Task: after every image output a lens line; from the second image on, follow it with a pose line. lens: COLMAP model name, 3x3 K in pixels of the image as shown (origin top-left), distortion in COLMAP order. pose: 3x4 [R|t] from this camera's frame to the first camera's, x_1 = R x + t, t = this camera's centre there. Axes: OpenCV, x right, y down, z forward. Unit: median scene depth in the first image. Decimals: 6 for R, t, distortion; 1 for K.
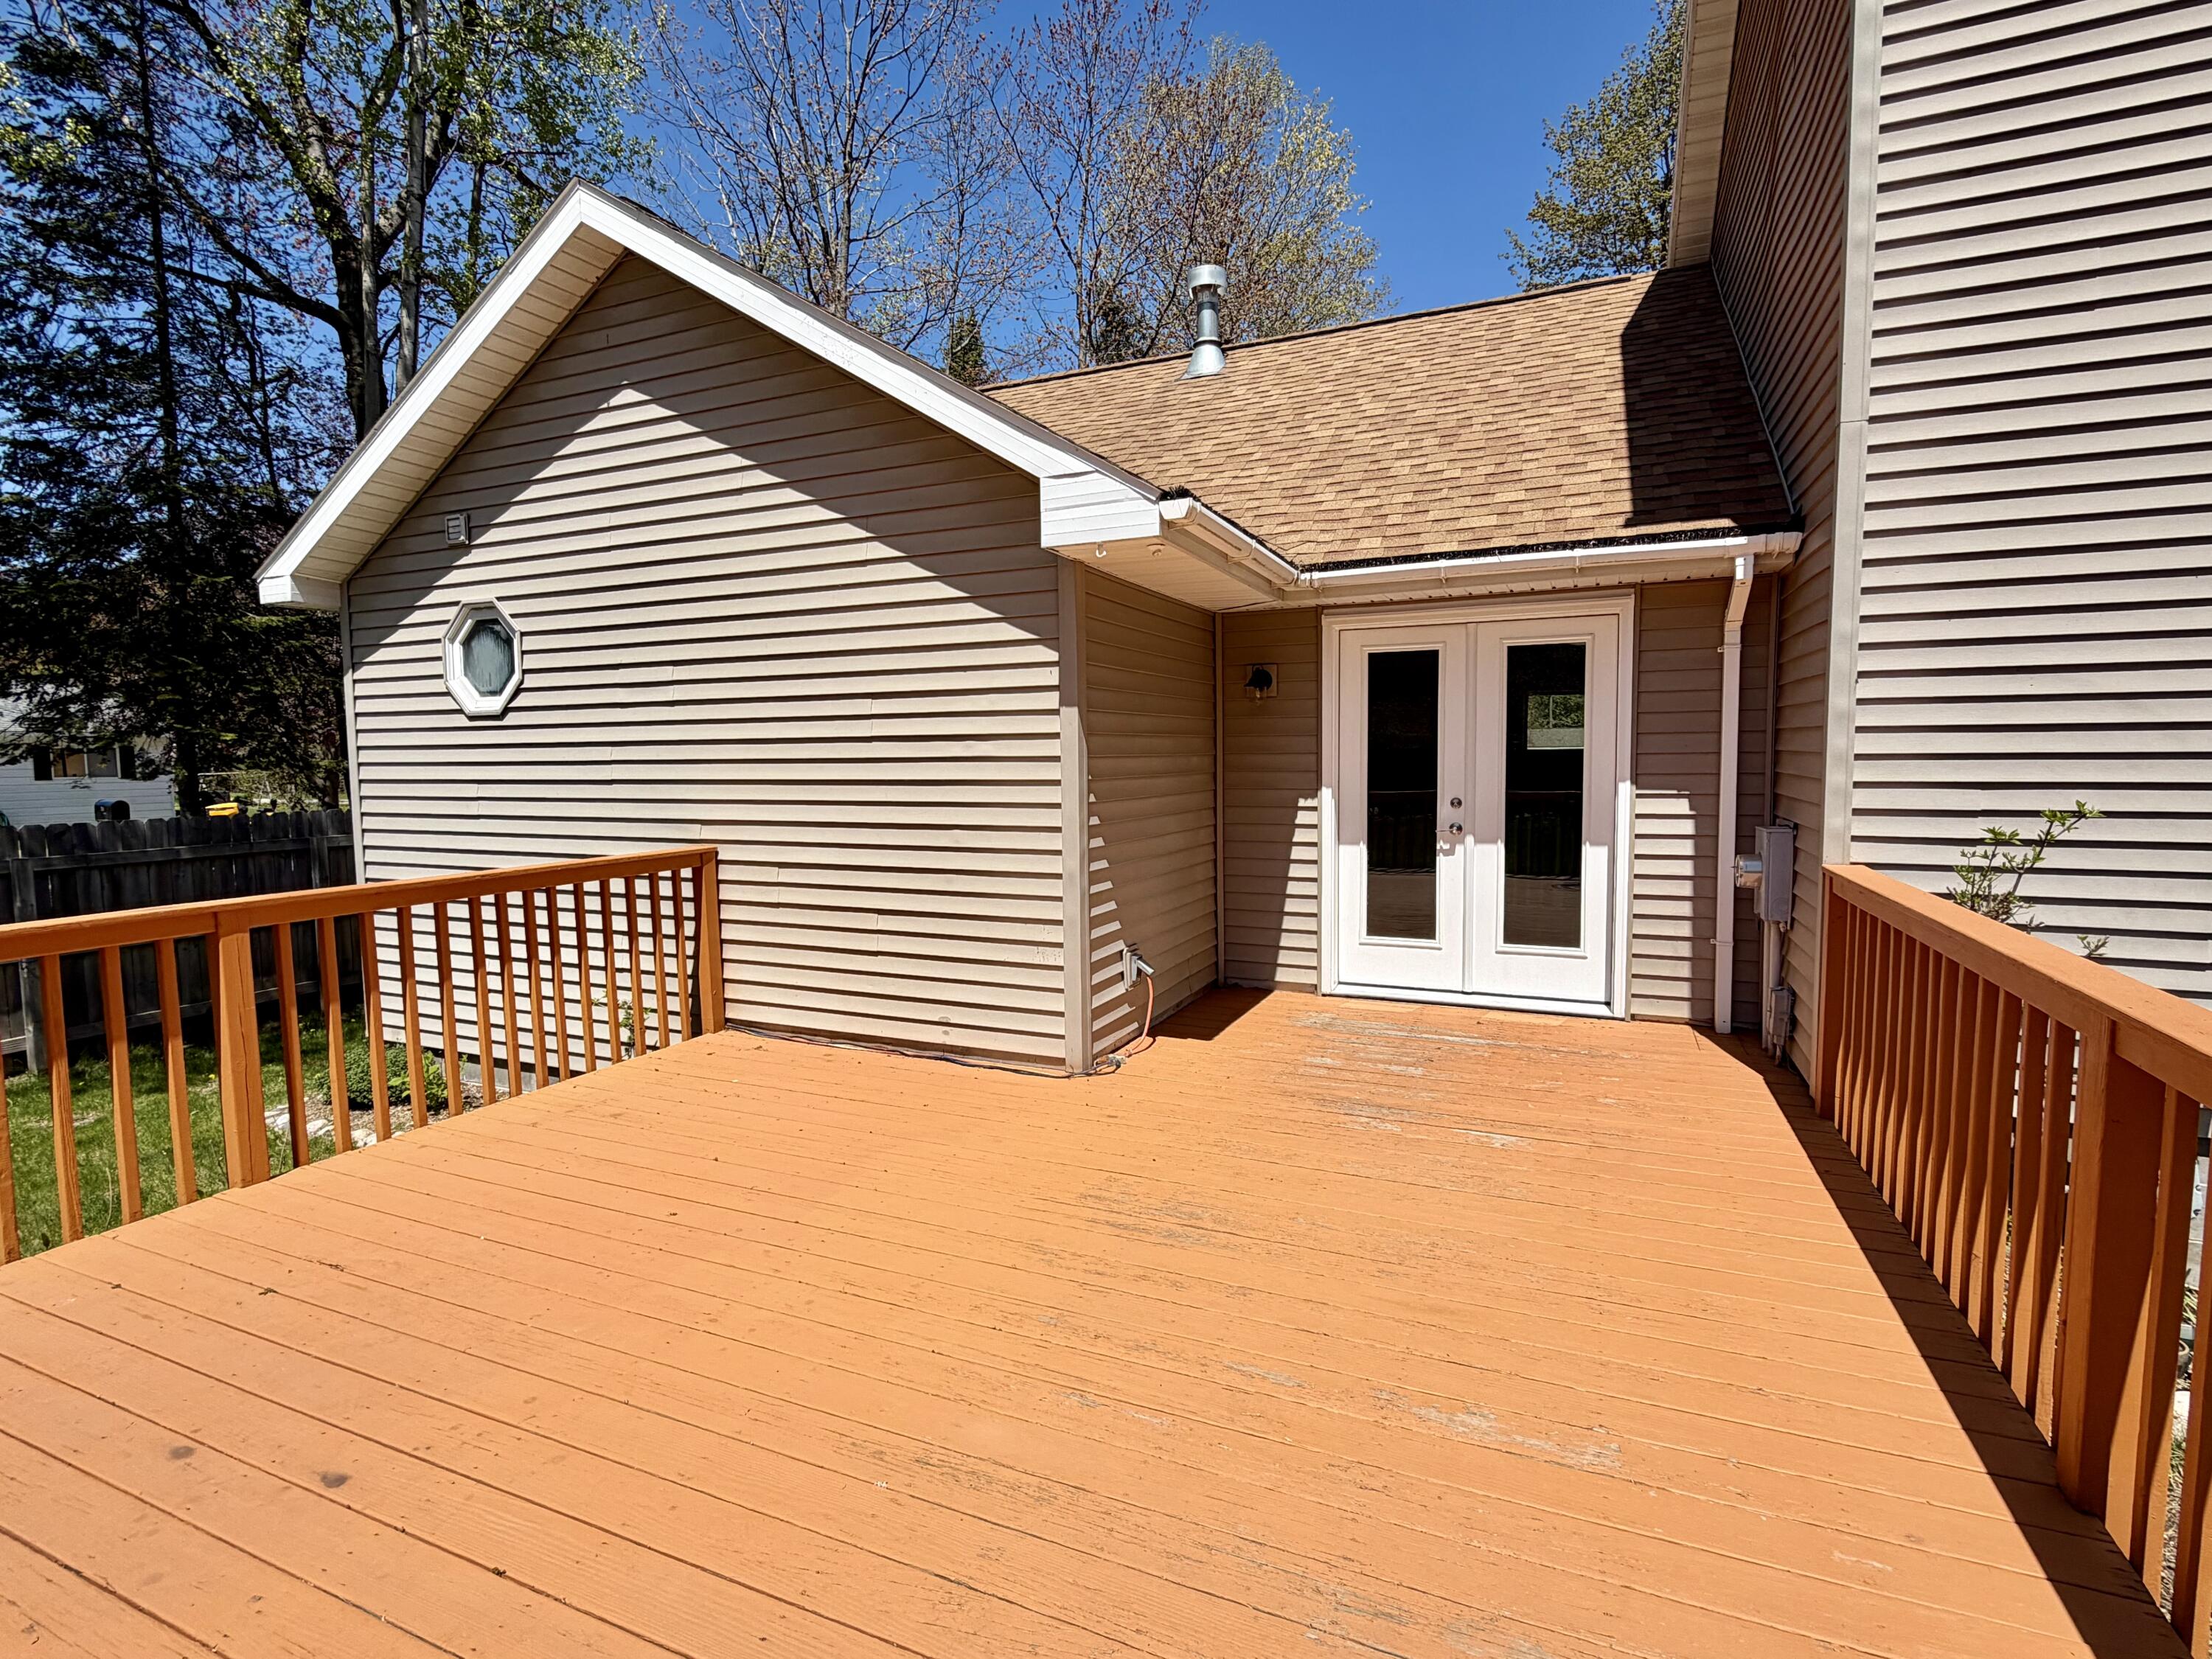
lens RADIAL K [[1074.2, 0, 1104.6], [0, 1074.2, 827.3], [0, 0, 1]] dist [0.003733, -0.001053]
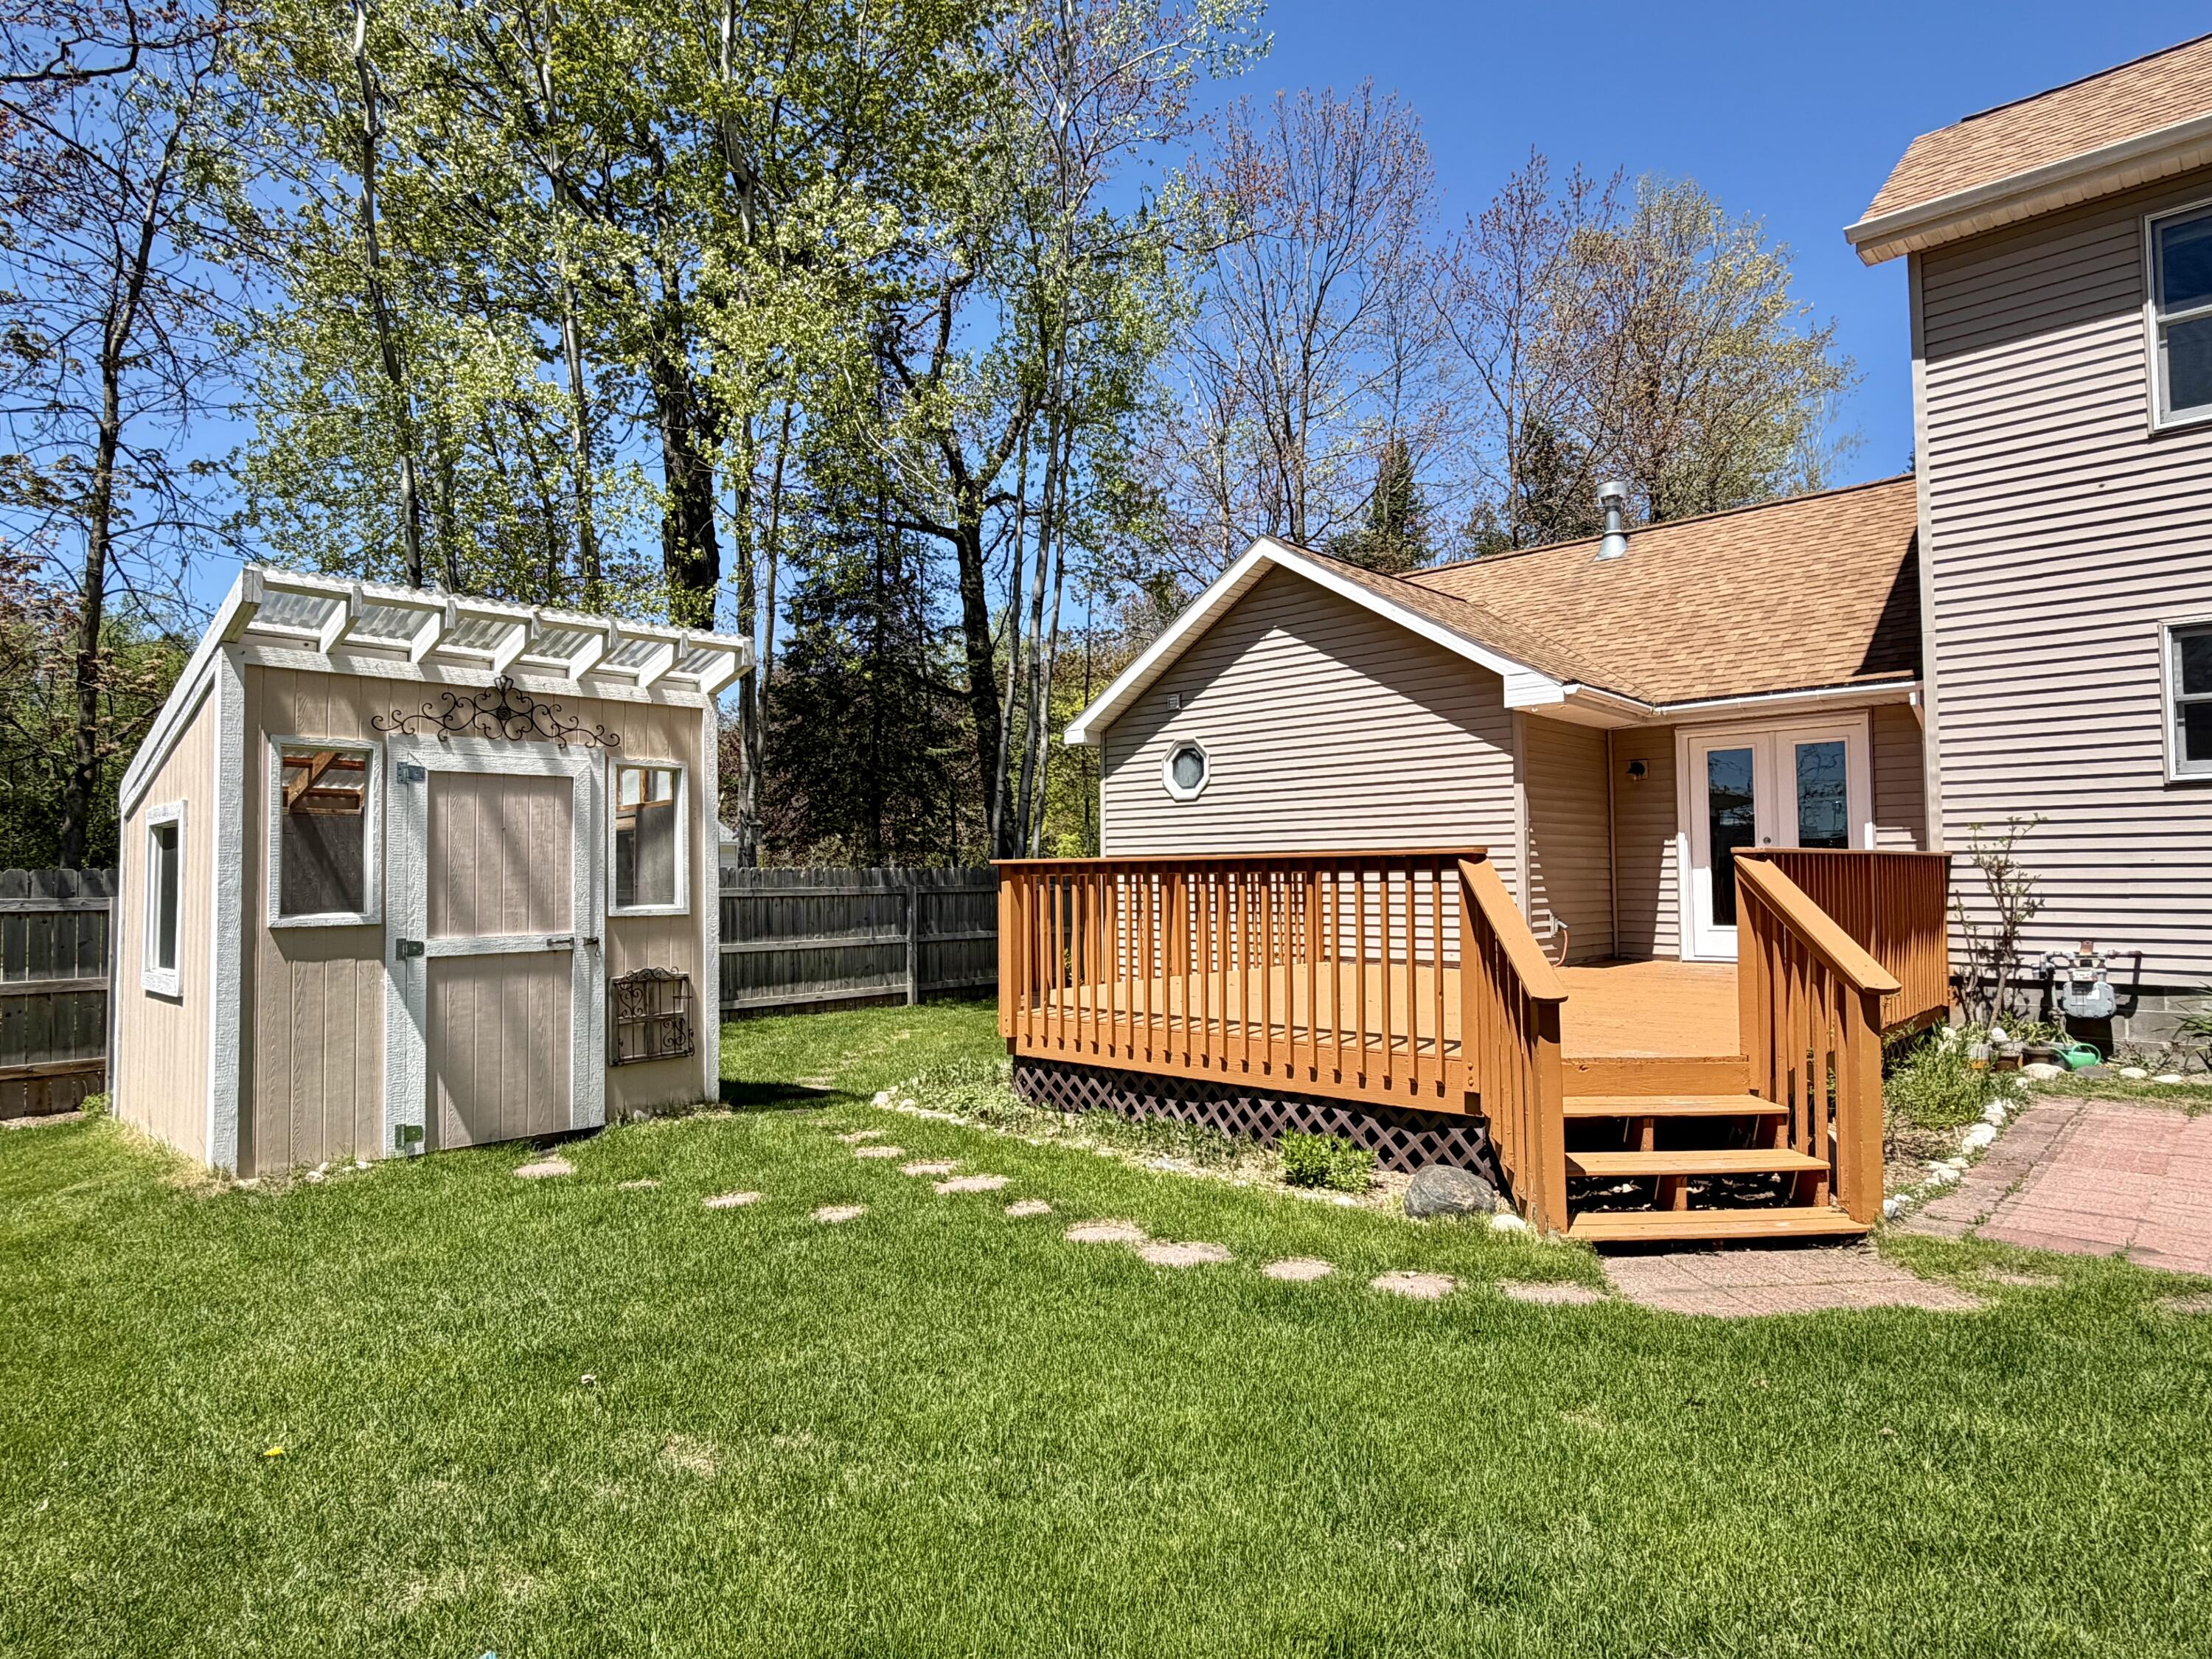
lens RADIAL K [[1242.6, 0, 1103.4], [0, 1242.6, 832.3], [0, 0, 1]] dist [0.004670, -0.005955]
pose [[0.943658, -0.010555, -0.330753, 0.001428], [-0.023835, 0.994727, -0.099749, 0.174249], [0.330062, 0.102012, 0.938431, -1.083610]]
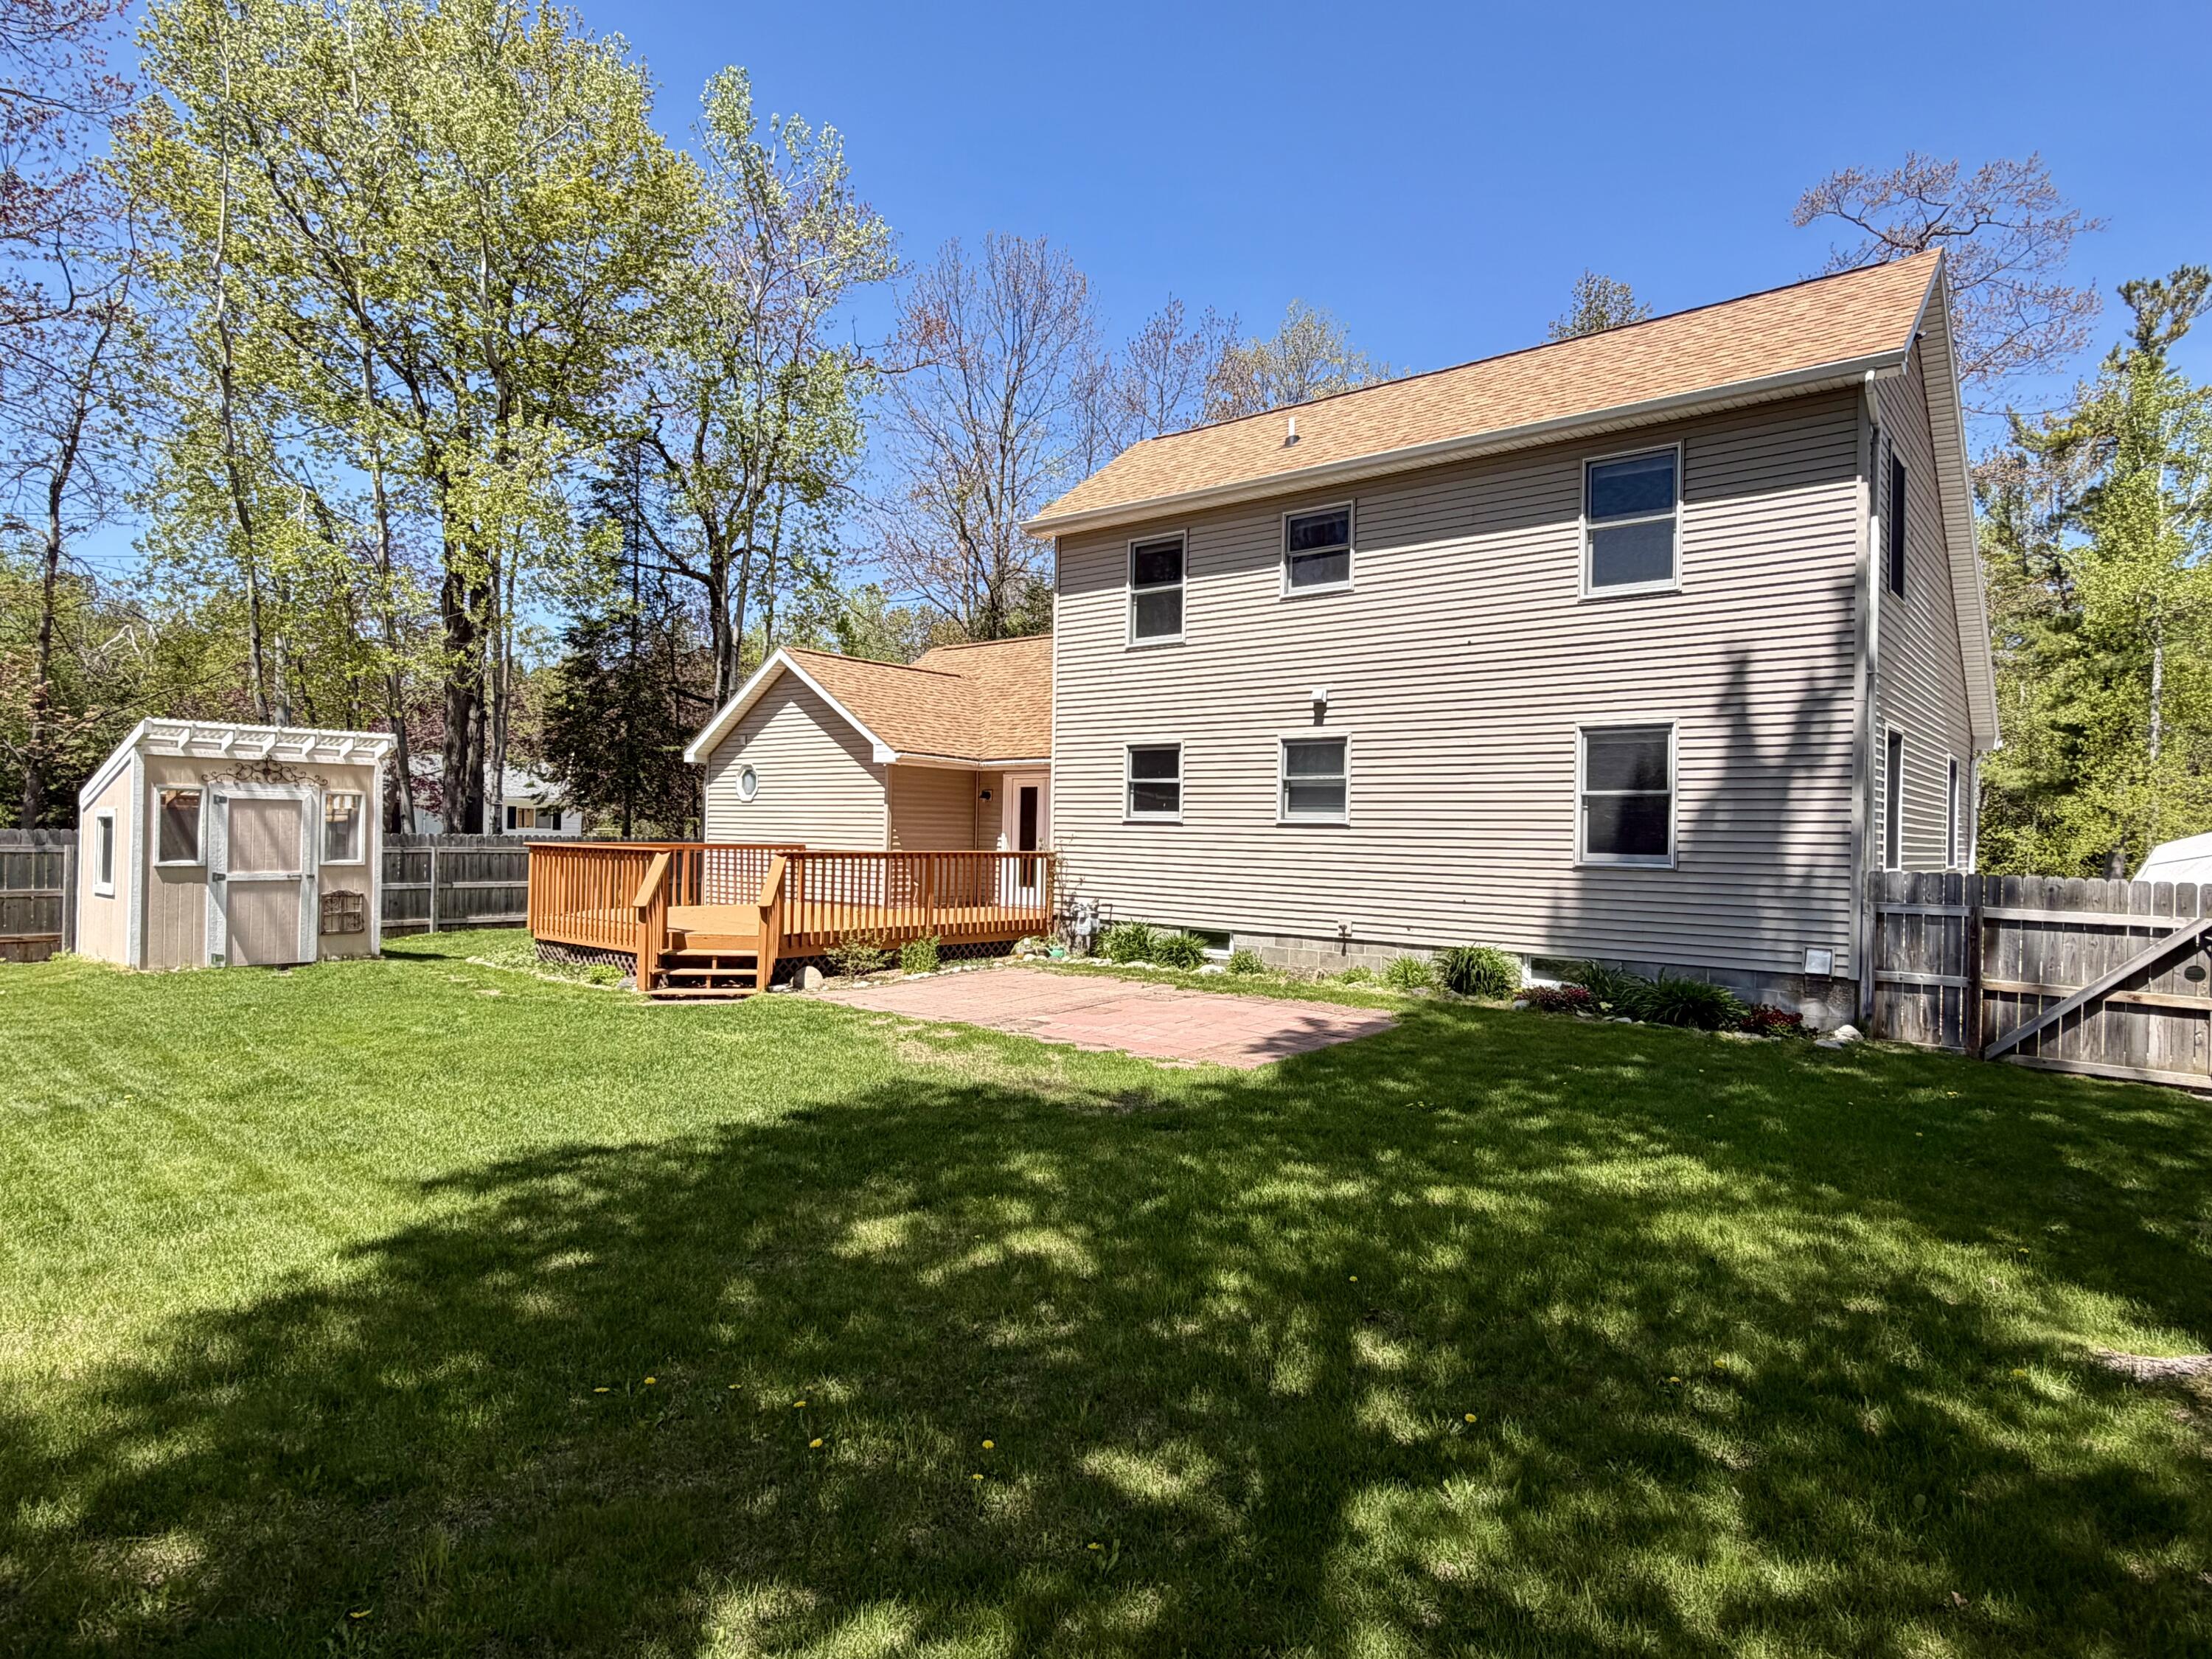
lens RADIAL K [[1242.6, 0, 1106.6], [0, 1242.6, 831.0], [0, 0, 1]] dist [0.004670, -0.005955]
pose [[0.961019, 0.029757, -0.274877, 1.387197], [-0.050335, 0.996407, -0.068111, 0.169814], [0.271862, 0.079292, 0.959064, -2.111516]]
